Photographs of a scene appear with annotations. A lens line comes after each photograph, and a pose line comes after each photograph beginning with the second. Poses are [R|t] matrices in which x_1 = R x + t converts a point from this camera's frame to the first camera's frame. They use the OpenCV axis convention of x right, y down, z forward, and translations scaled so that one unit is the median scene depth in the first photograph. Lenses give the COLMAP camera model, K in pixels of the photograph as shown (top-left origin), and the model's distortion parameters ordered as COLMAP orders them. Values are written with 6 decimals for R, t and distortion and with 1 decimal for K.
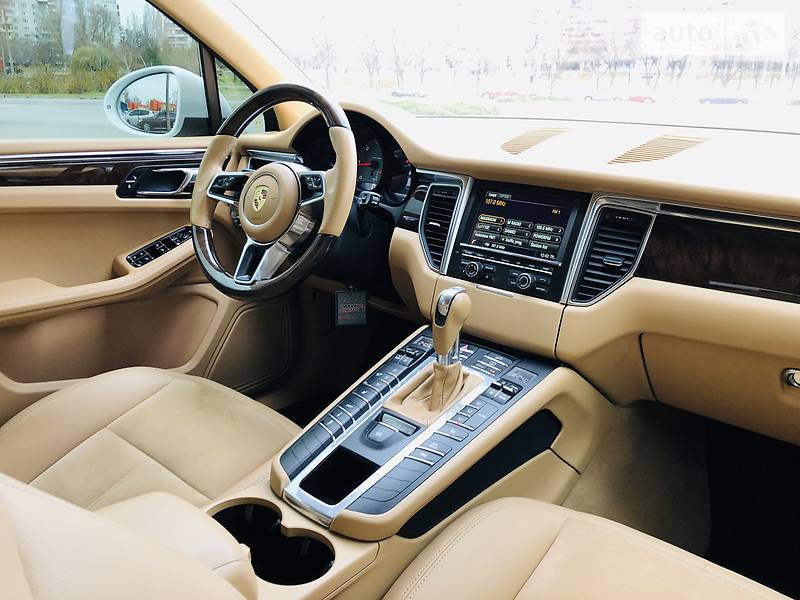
lens RADIAL K [[656.5, 0, 402.2], [0, 656.5, 296.9], [0, 0, 1]] dist [0.037716, -0.038020]
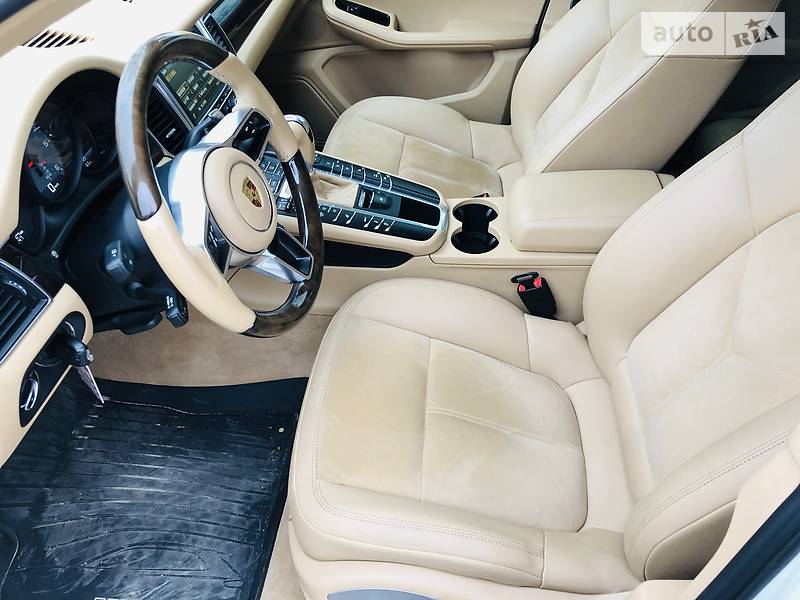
lens RADIAL K [[656.5, 0, 405.1], [0, 656.5, 299.6], [0, 0, 1]] dist [0.037716, -0.038020]
pose [[-0.579999, -0.551334, 0.599693, -0.897254], [0.253157, 0.577725, 0.775981, -0.661627], [-0.774282, 0.601884, -0.195506, 1.151185]]
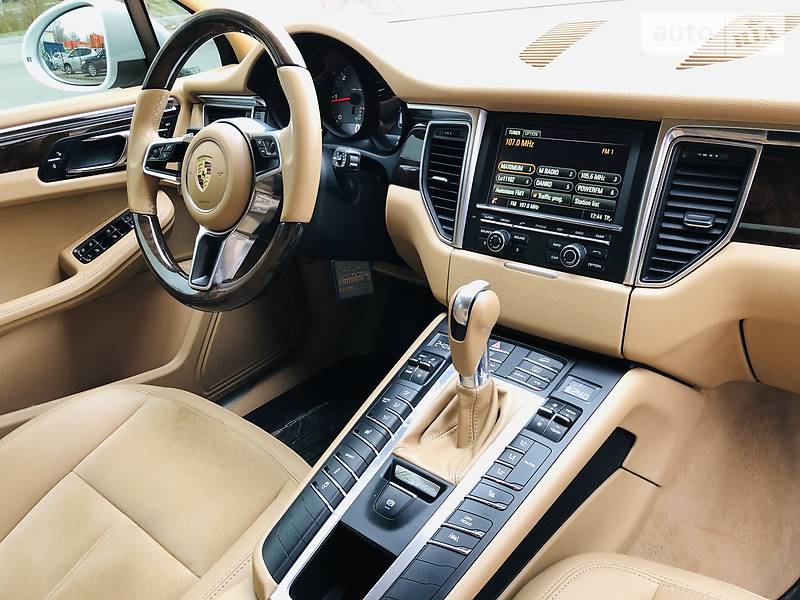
lens RADIAL K [[656.5, 0, 403.5], [0, 656.5, 294.4], [0, 0, 1]] dist [0.037716, -0.038020]
pose [[0.992108, -0.111779, -0.056807, 0.038666], [0.119015, 0.982087, 0.146084, -0.103291], [0.039461, -0.151692, 0.987640, 0.260728]]
